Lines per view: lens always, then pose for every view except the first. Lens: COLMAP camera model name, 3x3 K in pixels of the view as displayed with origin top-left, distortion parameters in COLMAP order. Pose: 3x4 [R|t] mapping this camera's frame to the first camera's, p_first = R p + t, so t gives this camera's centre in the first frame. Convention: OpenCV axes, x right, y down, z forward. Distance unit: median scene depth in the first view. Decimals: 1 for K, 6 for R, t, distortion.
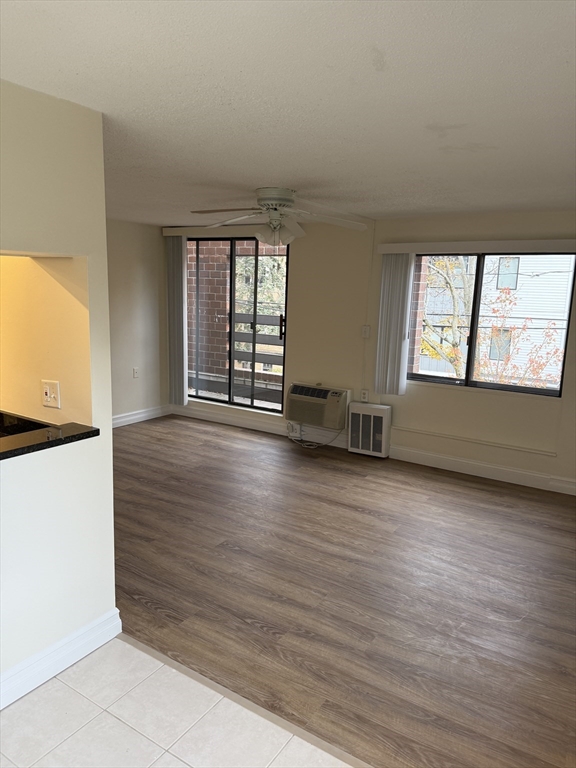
lens RADIAL K [[542.7, 0, 290.5], [0, 542.7, 383.1], [0, 0, 1]] dist [0.025418, -0.032812]
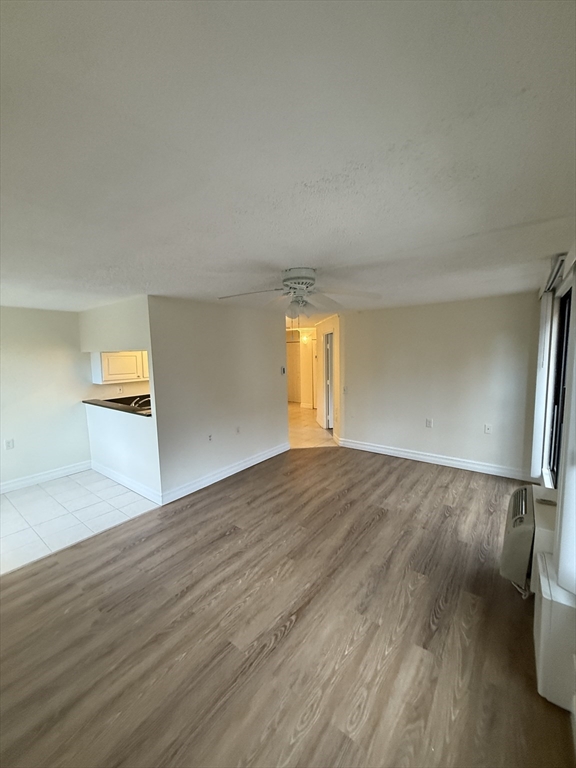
lens RADIAL K [[307.8, 0, 285.4], [0, 307.8, 378.0], [0, 0, 1]] dist [0.001992, 0.000334]
pose [[-0.091898, 0.062010, -0.993836, 0.623901], [-0.150834, 0.985676, 0.075448, -0.178443], [0.984278, 0.156838, -0.081229, 1.043680]]
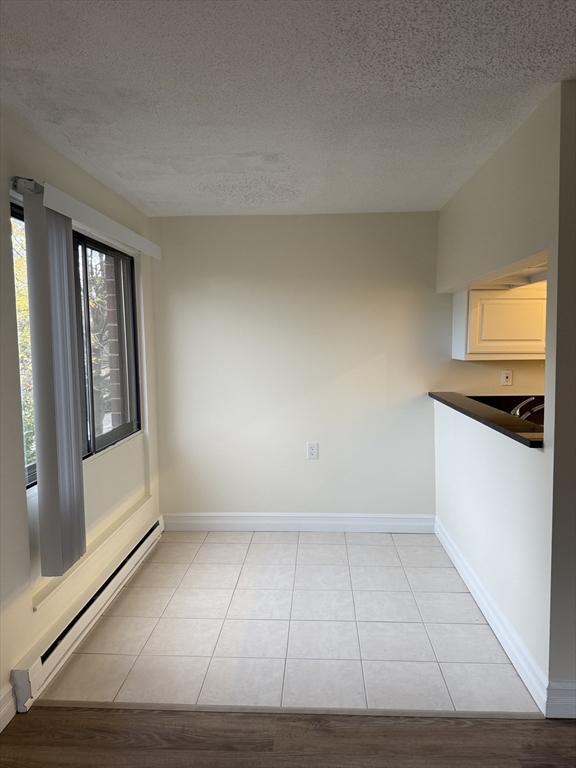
lens RADIAL K [[542.7, 0, 294.7], [0, 542.7, 382.7], [0, 0, 1]] dist [0.025418, -0.032812]
pose [[-0.864094, 0.022537, -0.502826, 0.262652], [-0.100418, 0.971195, 0.216095, -0.099760], [0.493212, 0.237219, -0.836940, 0.923261]]
